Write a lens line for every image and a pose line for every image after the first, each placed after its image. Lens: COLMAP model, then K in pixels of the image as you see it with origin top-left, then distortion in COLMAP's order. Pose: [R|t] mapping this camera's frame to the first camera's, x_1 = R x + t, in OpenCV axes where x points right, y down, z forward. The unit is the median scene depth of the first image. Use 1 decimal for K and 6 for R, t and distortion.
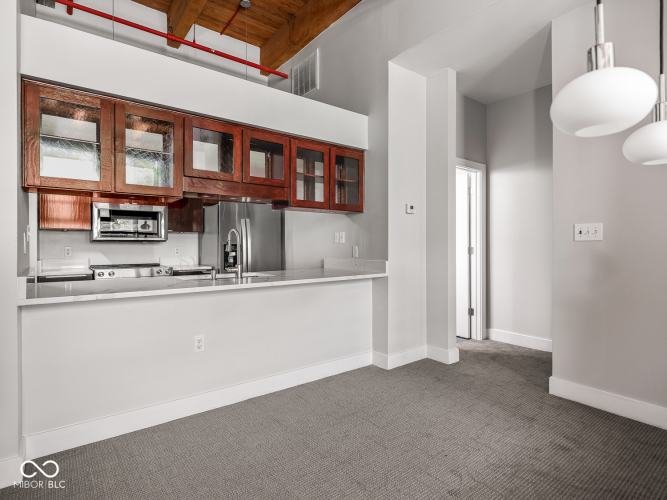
lens RADIAL K [[359.7, 0, 334.4], [0, 359.7, 247.9], [0, 0, 1]] dist [0.000374, -0.004320]
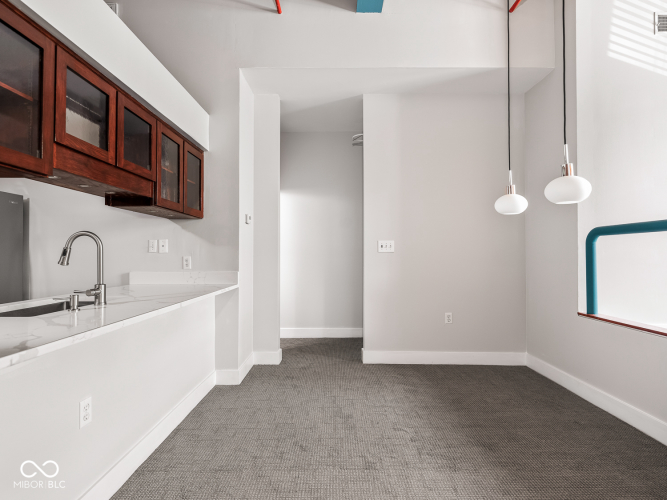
lens RADIAL K [[359.7, 0, 334.3], [0, 359.7, 248.5], [0, 0, 1]] dist [0.000374, -0.004320]
pose [[0.613396, 0.013272, 0.789664, -0.461614], [0.005946, 0.999753, -0.021421, -0.003454], [-0.789753, 0.017835, 0.613166, 0.199572]]
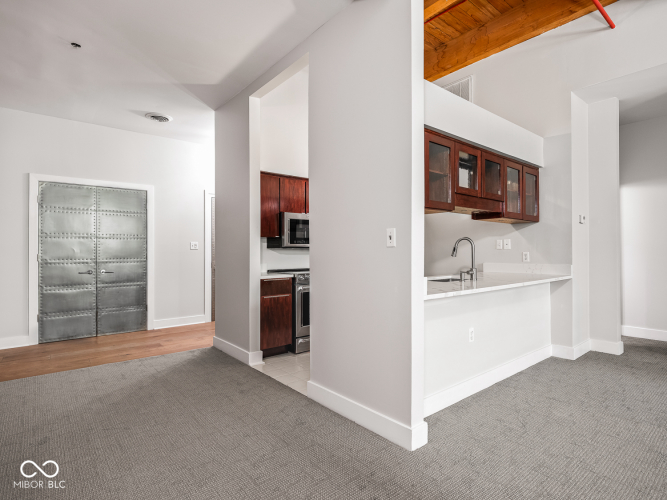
lens RADIAL K [[359.7, 0, 329.0], [0, 359.7, 250.7], [0, 0, 1]] dist [0.000374, -0.004320]
pose [[0.999549, -0.001870, 0.029985, -0.661965], [0.002156, 0.999952, -0.009508, 0.000434], [-0.029966, 0.009569, 0.999505, -0.122651]]
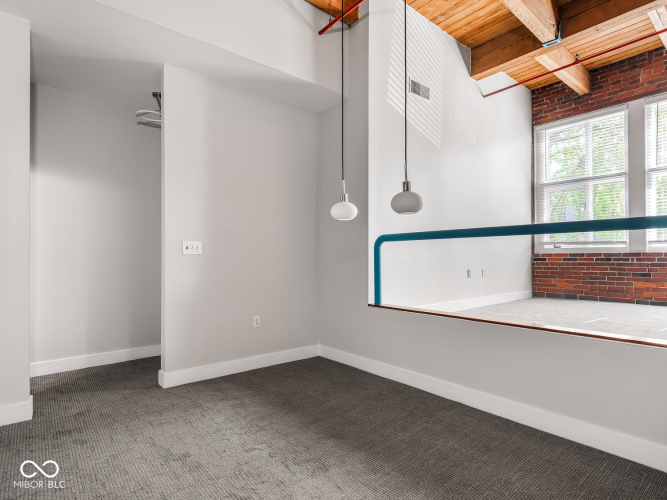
lens RADIAL K [[359.7, 0, 336.4], [0, 359.7, 251.9], [0, 0, 1]] dist [0.000374, -0.004320]
pose [[-0.041336, 0.016676, 0.999006, -0.471498], [0.012308, 0.999793, -0.016180, -0.001645], [-0.999069, 0.011627, -0.041533, 0.412466]]
